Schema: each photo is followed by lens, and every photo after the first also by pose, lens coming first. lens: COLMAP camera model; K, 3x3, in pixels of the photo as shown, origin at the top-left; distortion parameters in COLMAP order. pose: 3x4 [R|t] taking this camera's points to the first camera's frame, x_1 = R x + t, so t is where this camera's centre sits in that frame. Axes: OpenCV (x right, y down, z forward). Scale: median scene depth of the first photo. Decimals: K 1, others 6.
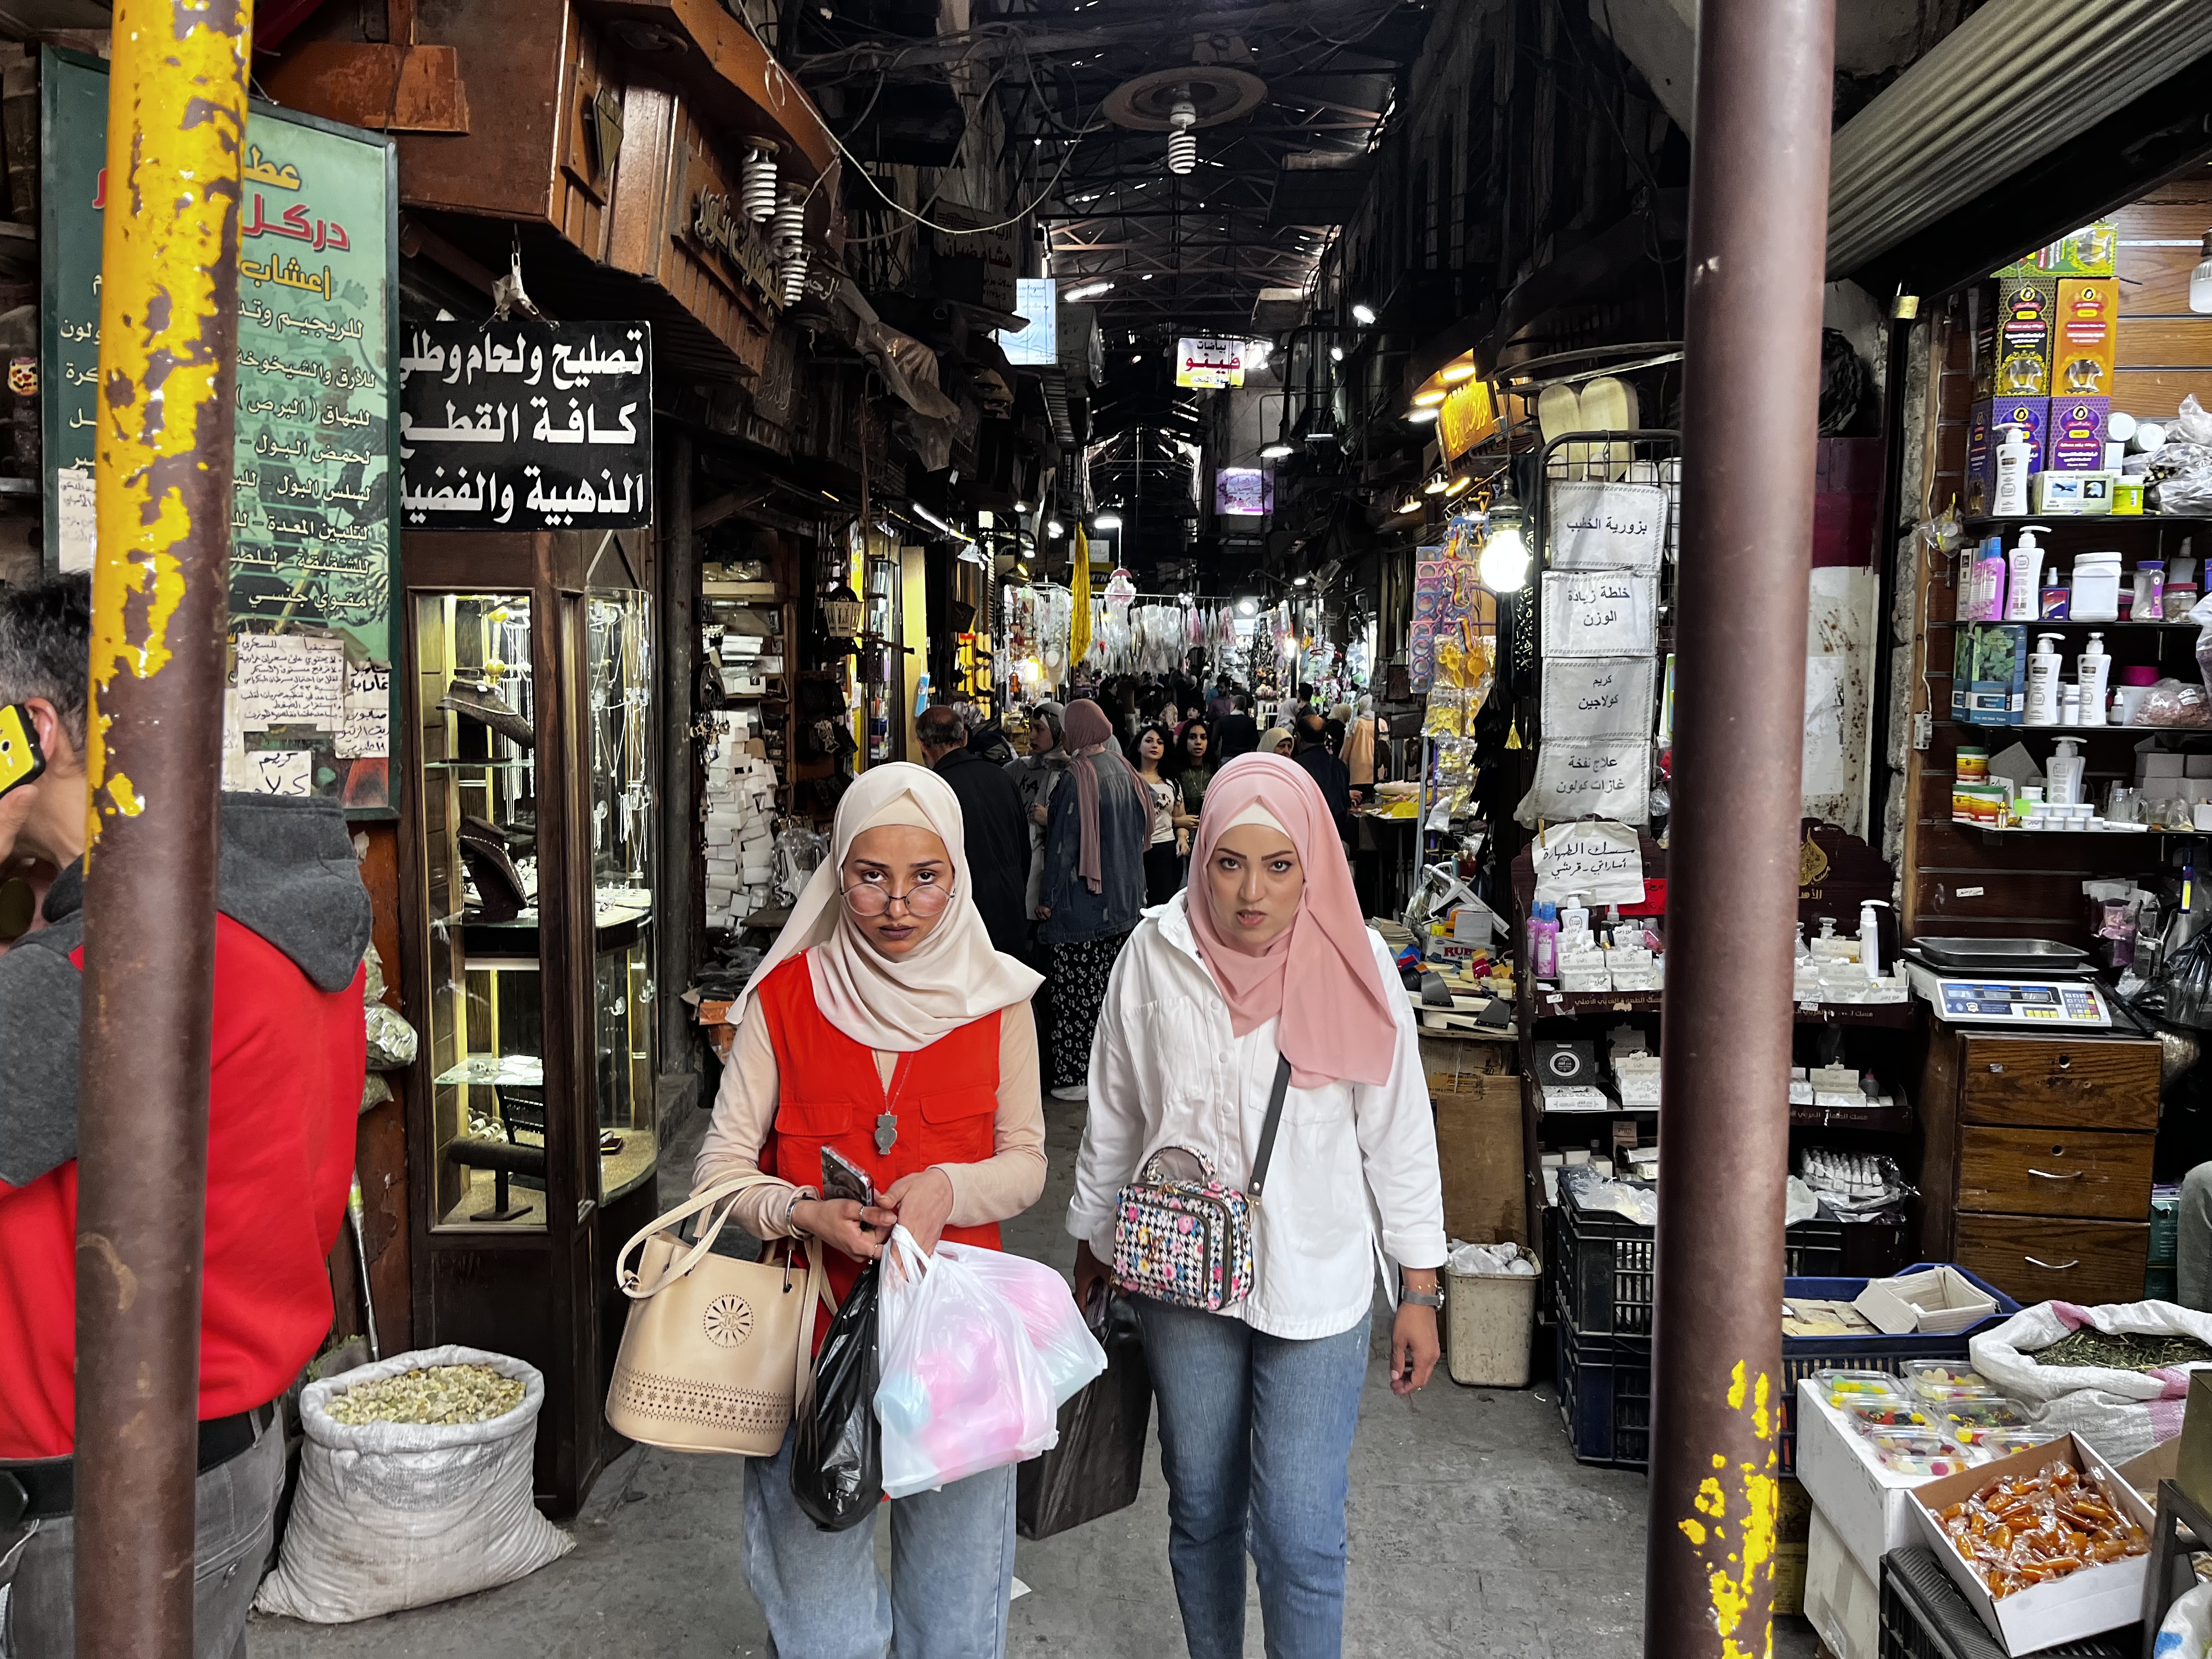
lens RADIAL K [[1662.8, 0, 1103.5], [0, 1662.8, 812.8], [0, 0, 1]] dist [0.044924, -0.051970]
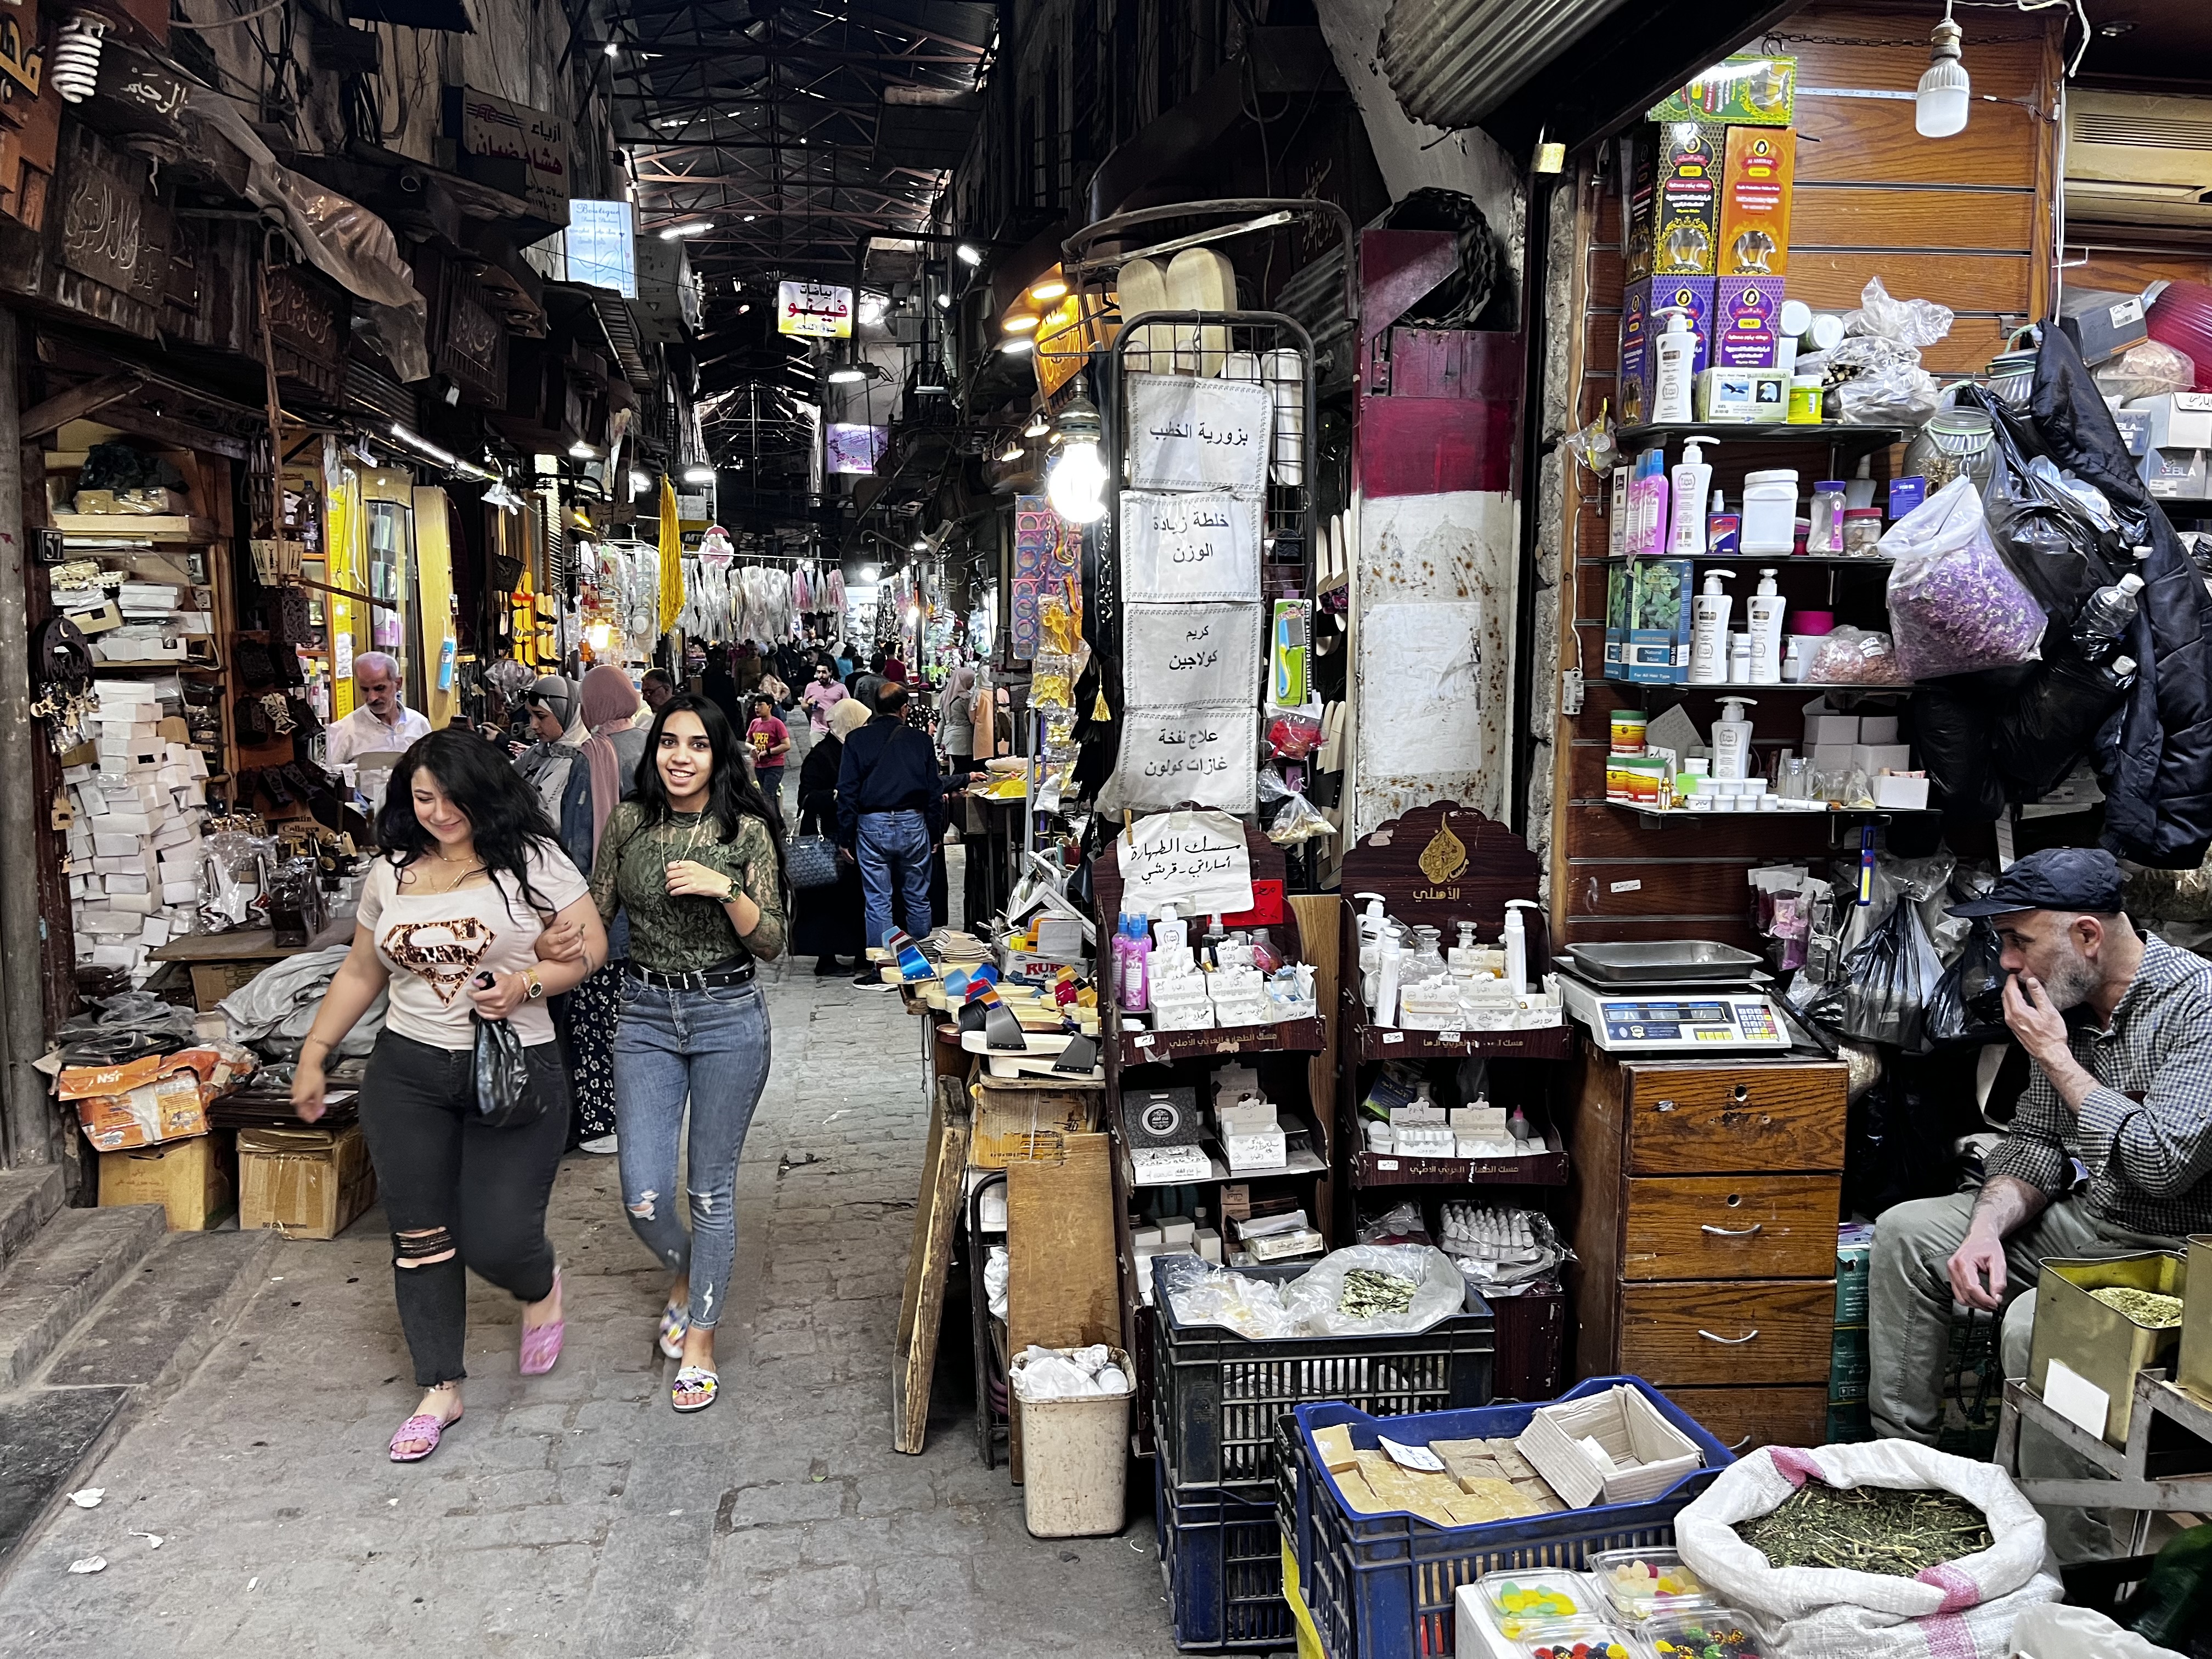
lens RADIAL K [[1662.8, 0, 1108.4], [0, 1662.8, 837.7], [0, 0, 1]] dist [0.044924, -0.051970]
pose [[0.976199, -0.027975, 0.215066, 0.086011], [0.021192, 0.999205, 0.033777, -0.009695], [-0.215840, -0.028415, 0.976015, 0.239214]]
